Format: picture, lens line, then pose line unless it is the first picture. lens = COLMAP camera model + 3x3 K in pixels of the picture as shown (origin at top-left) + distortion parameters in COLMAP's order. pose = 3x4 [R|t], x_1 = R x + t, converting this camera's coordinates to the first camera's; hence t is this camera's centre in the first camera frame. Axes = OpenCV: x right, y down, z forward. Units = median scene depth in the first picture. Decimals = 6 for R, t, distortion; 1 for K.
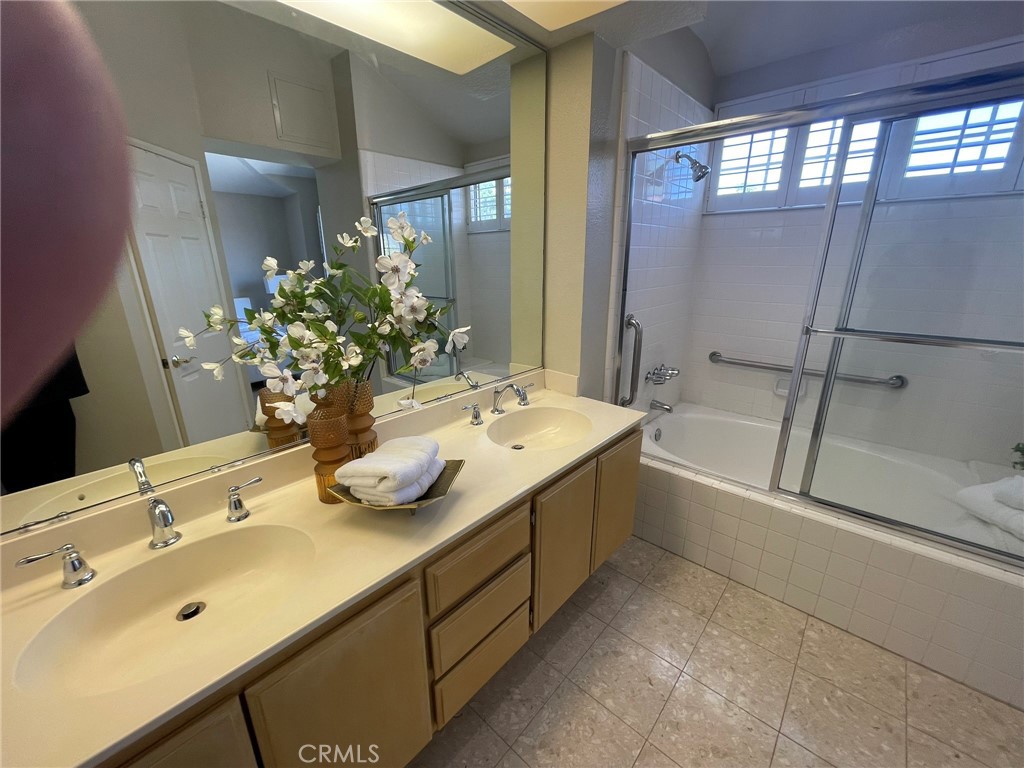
lens RADIAL K [[417.8, 0, 502.8], [0, 417.8, 387.9], [0, 0, 1]] dist [-0.011052, 0.000118]
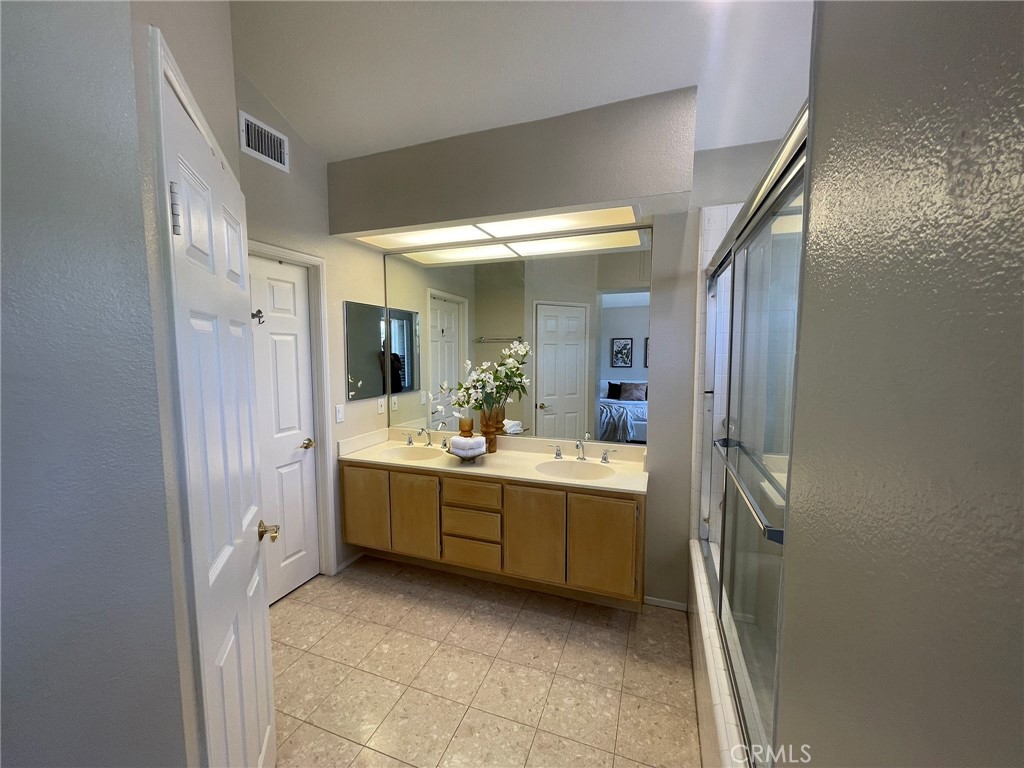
lens RADIAL K [[417.8, 0, 502.8], [0, 417.8, 387.9], [0, 0, 1]] dist [-0.011052, 0.000118]
pose [[0.359942, 0.086131, -0.928990, 1.637834], [-0.276680, 0.960791, -0.018122, -0.115253], [0.891005, 0.263556, 0.369660, 0.151832]]
